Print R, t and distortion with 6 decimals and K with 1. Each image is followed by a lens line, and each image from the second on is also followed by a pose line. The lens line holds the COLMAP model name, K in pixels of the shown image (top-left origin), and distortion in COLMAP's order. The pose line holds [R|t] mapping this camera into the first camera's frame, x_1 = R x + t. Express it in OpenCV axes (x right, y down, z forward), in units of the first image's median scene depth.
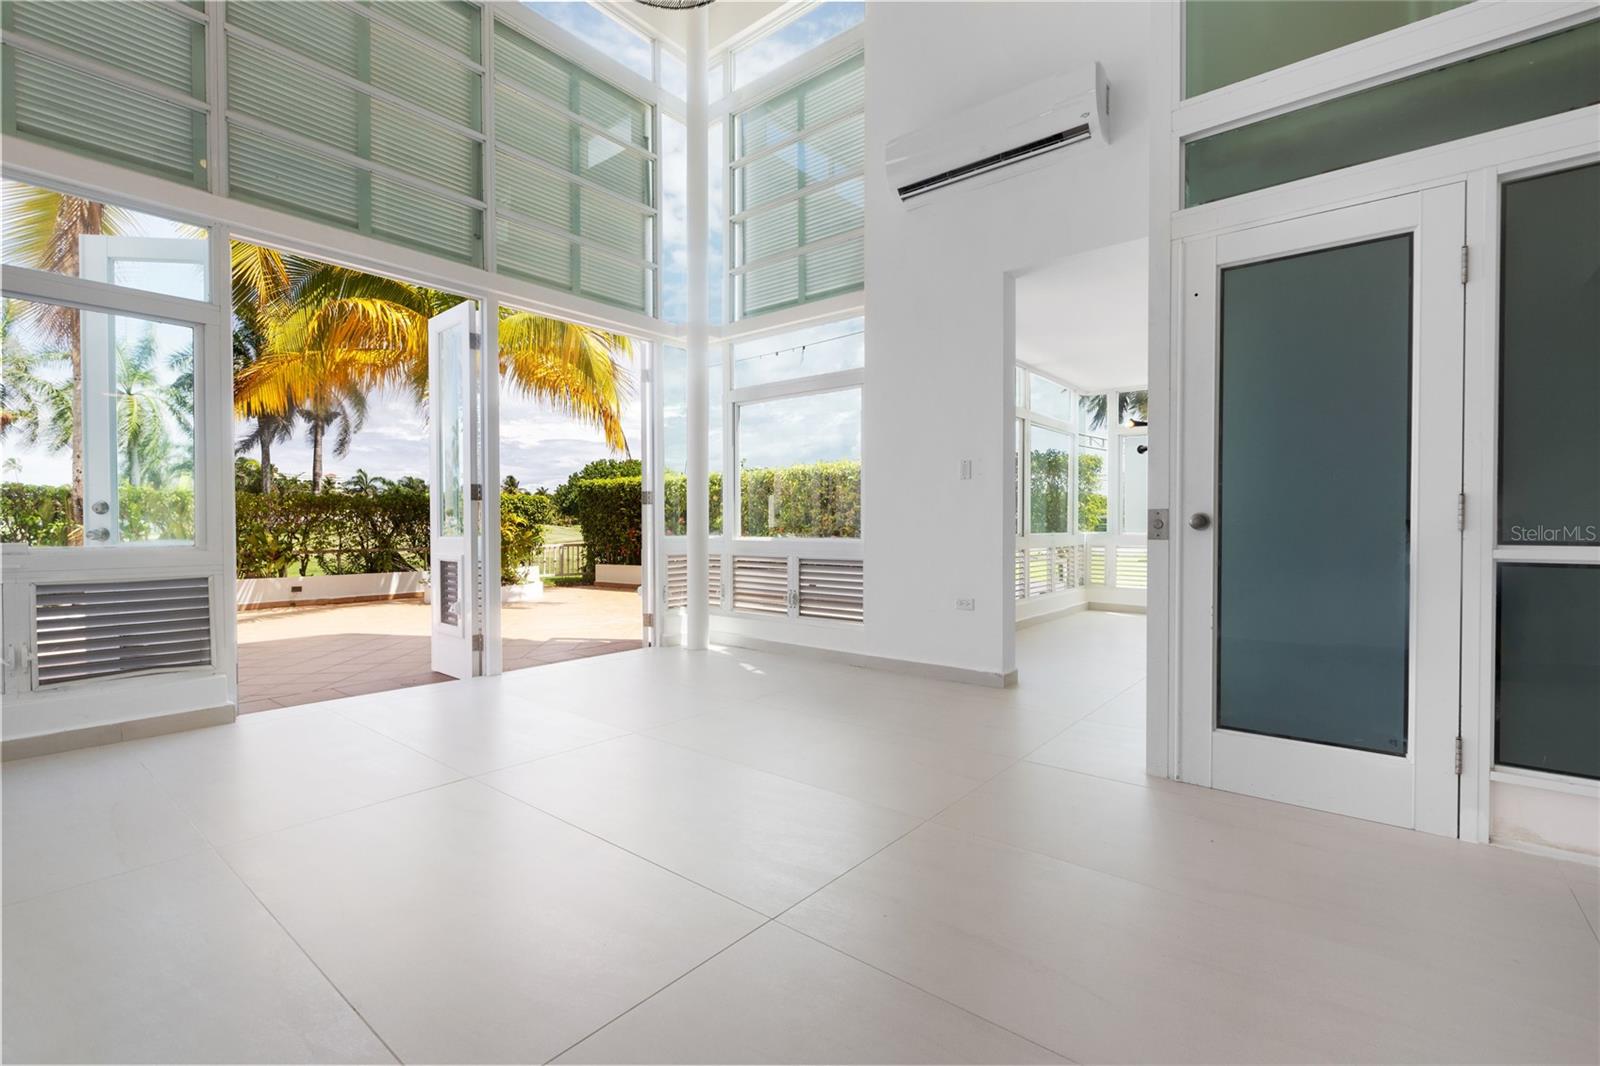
lens RADIAL K [[710.7, 0, 792.9], [0, 710.7, 528.8], [0, 0, 1]] dist [-0.000442, 0.000747]
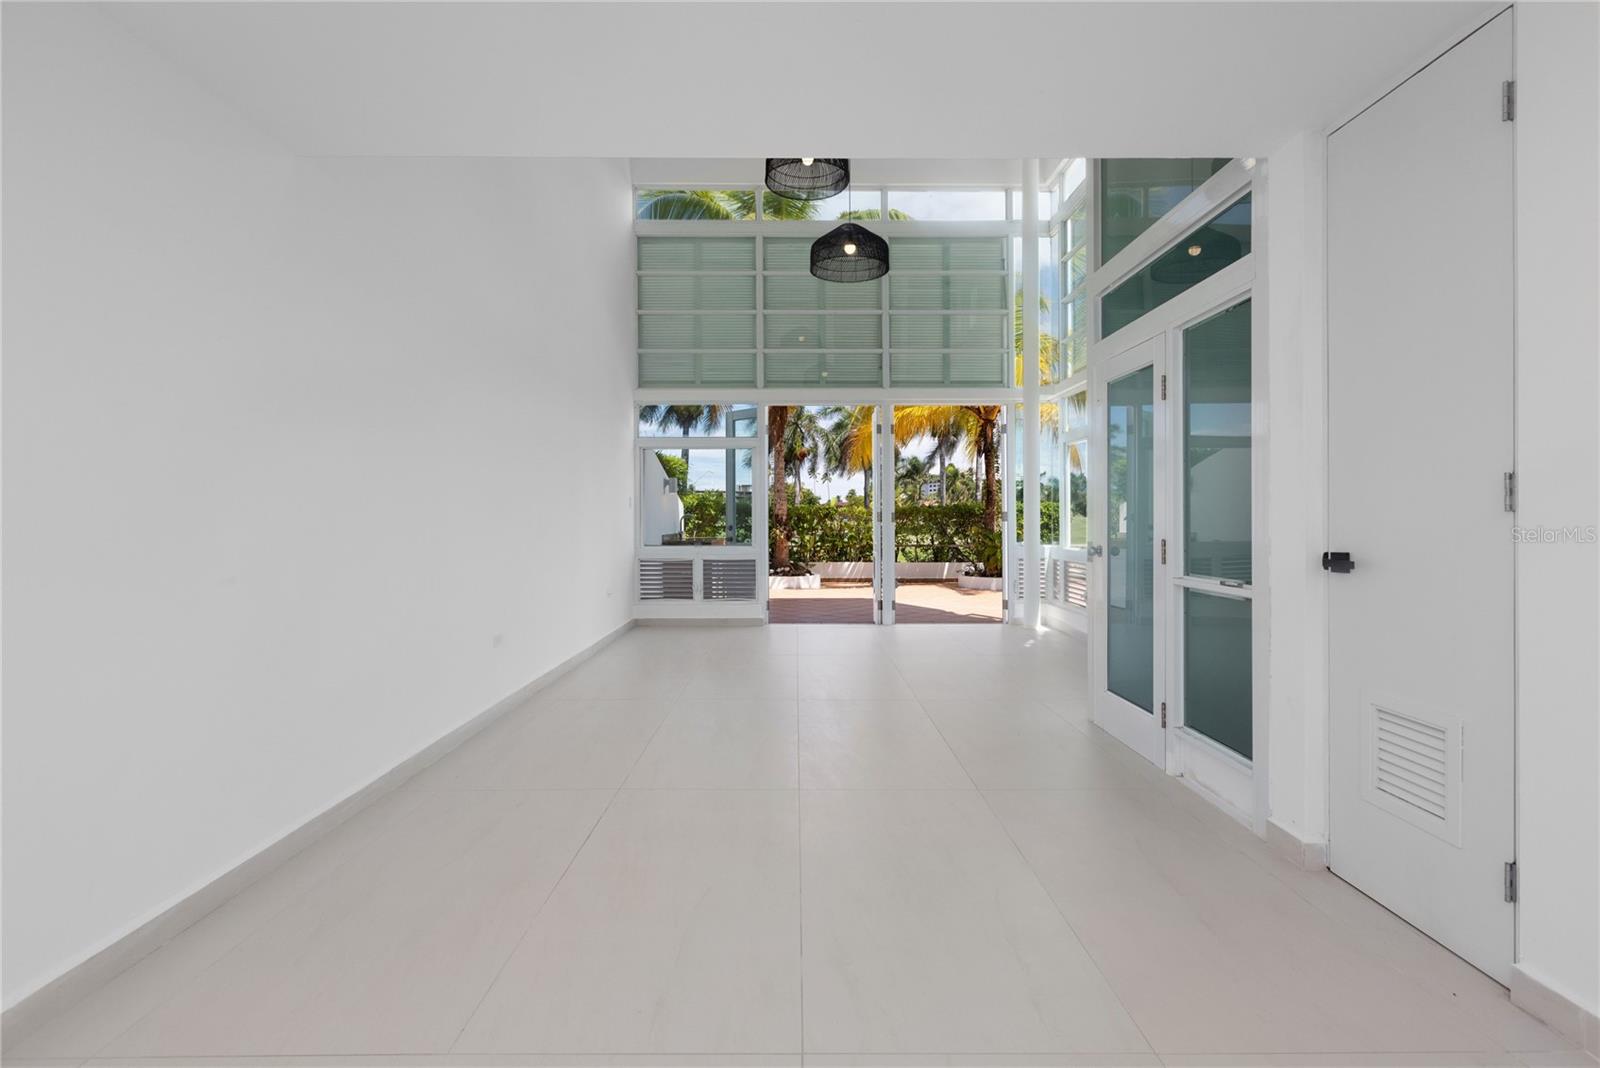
lens RADIAL K [[710.7, 0, 795.3], [0, 710.7, 528.0], [0, 0, 1]] dist [-0.000442, 0.000747]
pose [[0.638030, 0.011053, -0.769932, 0.616279], [-0.005186, 0.999936, 0.010058, -0.033552], [0.769994, -0.002424, 0.638046, -0.213113]]
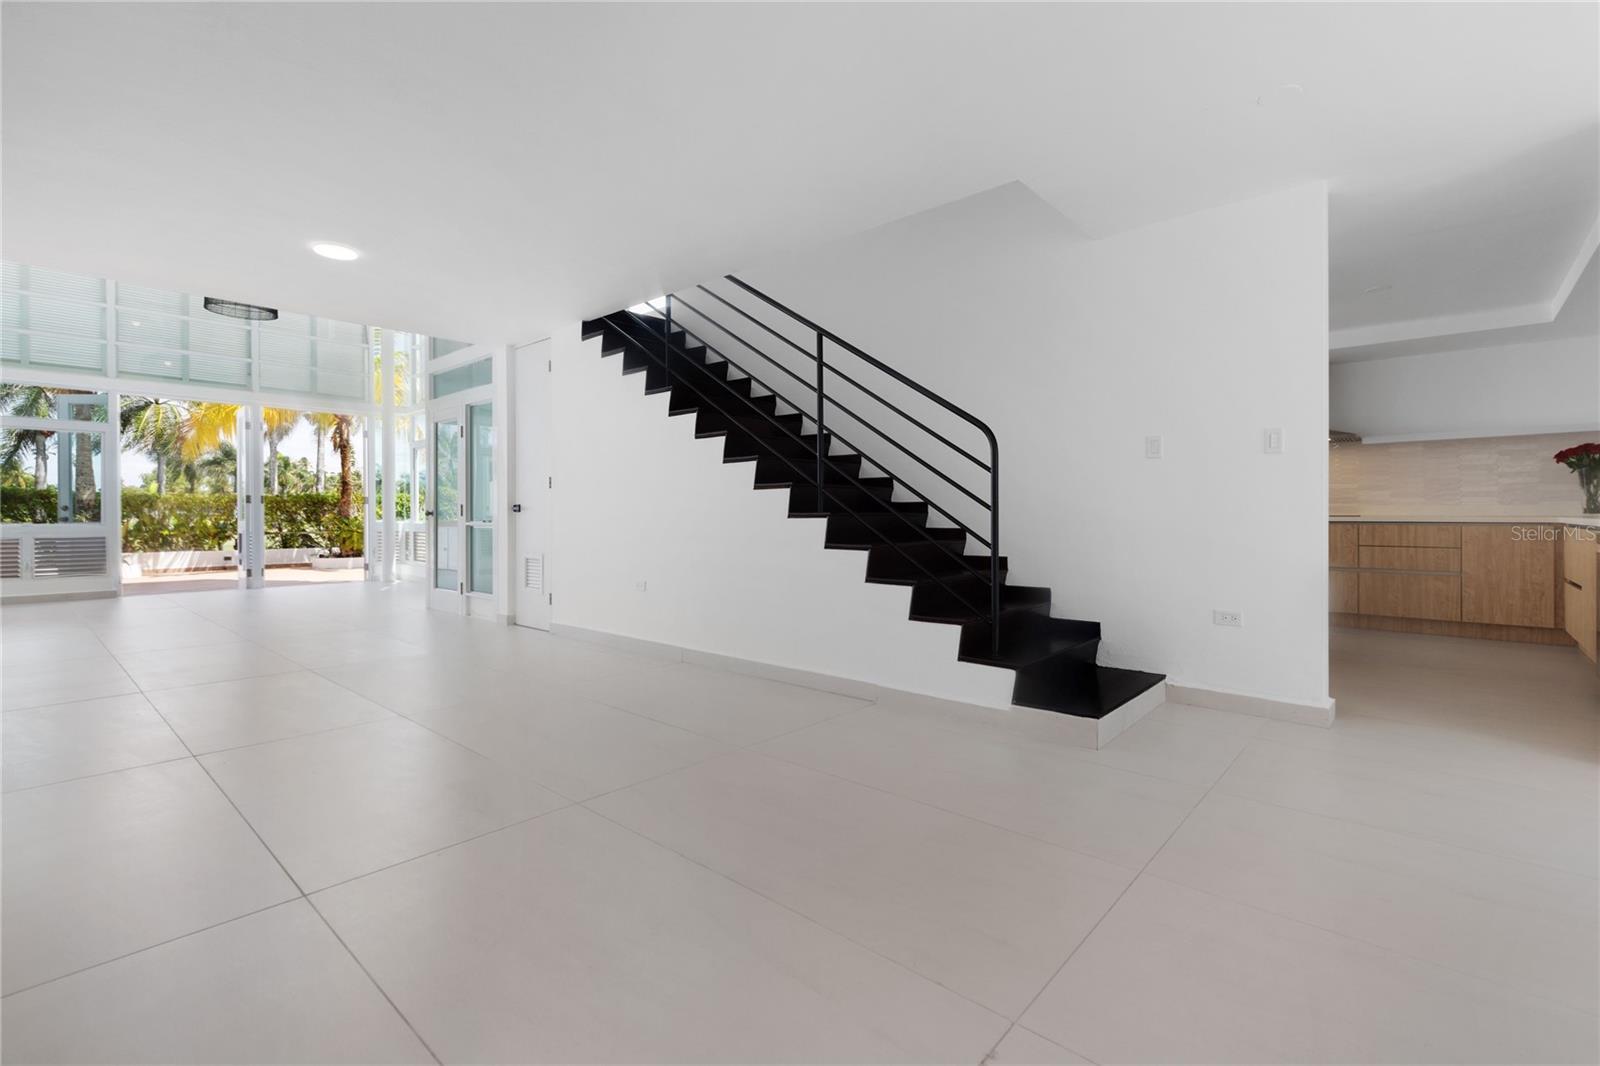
lens RADIAL K [[710.7, 0, 783.7], [0, 710.7, 515.8], [0, 0, 1]] dist [-0.000442, 0.000747]
pose [[0.999086, -0.000916, -0.042744, 0.968462], [0.000716, 0.999989, -0.004701, 0.005860], [0.042748, 0.004666, 0.999075, -0.805917]]
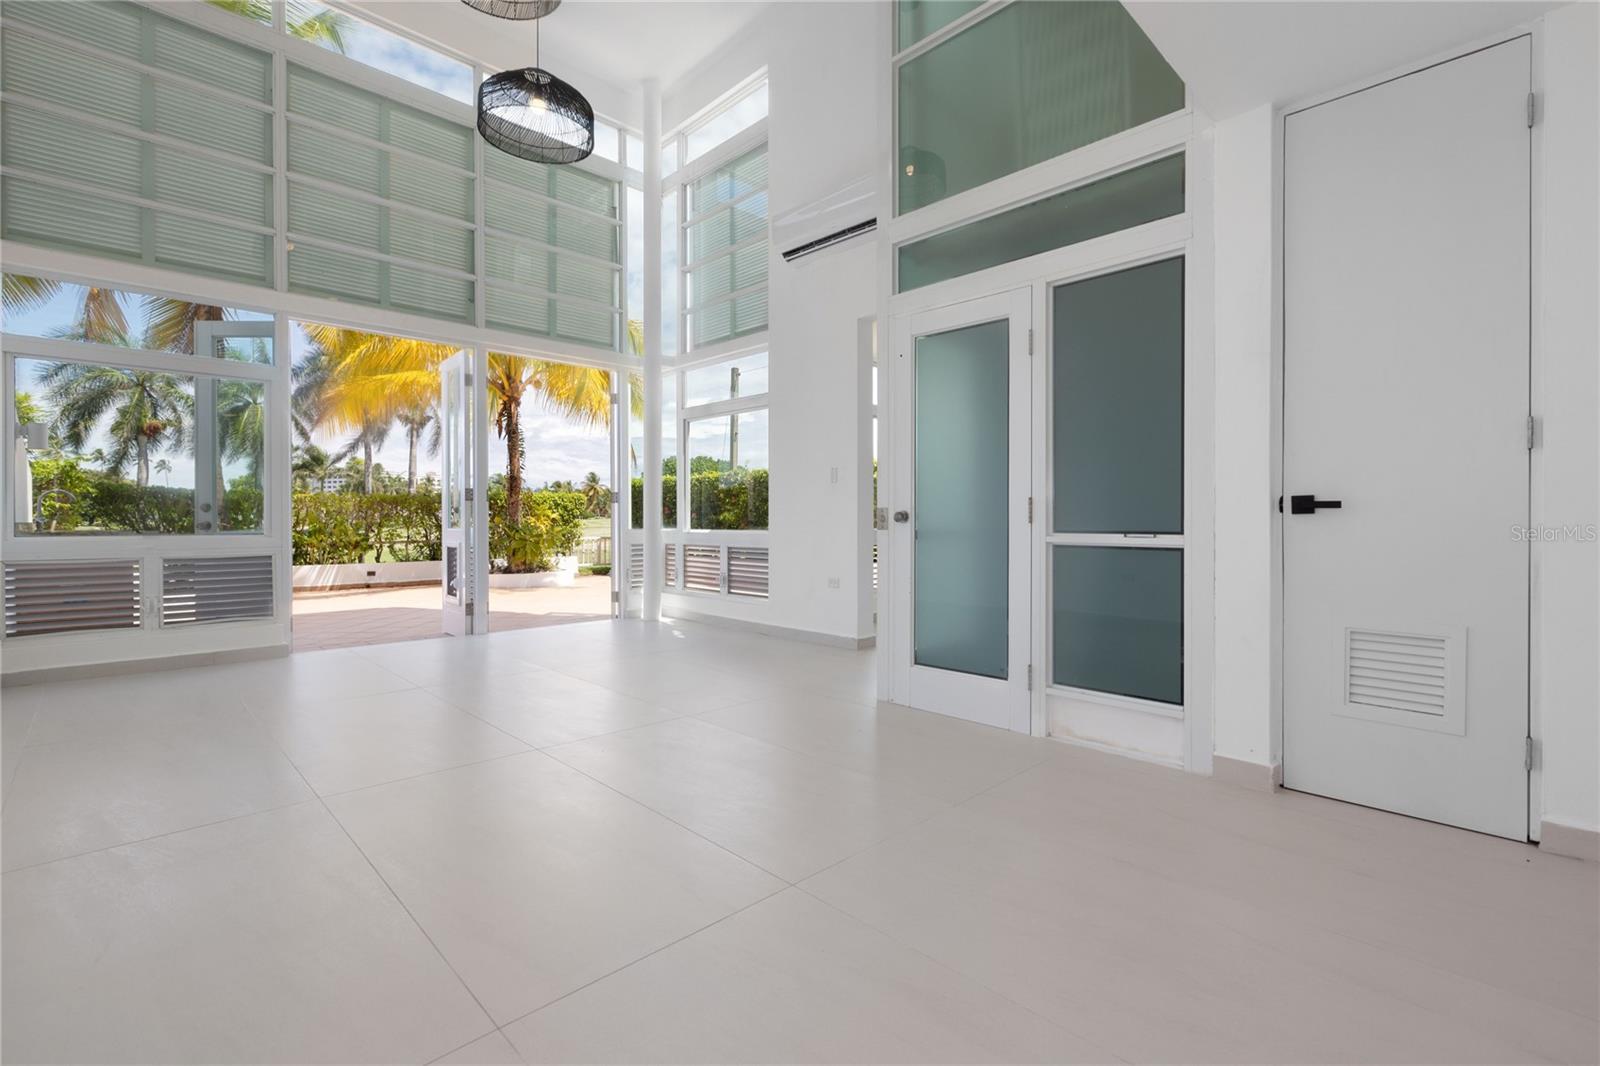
lens RADIAL K [[710.7, 0, 786.6], [0, 710.7, 517.3], [0, 0, 1]] dist [-0.000442, 0.000747]
pose [[0.993714, -0.000231, -0.111944, 0.231927], [-0.000764, 0.999961, -0.008841, 0.001274], [0.111942, 0.008871, 0.993675, -0.195640]]
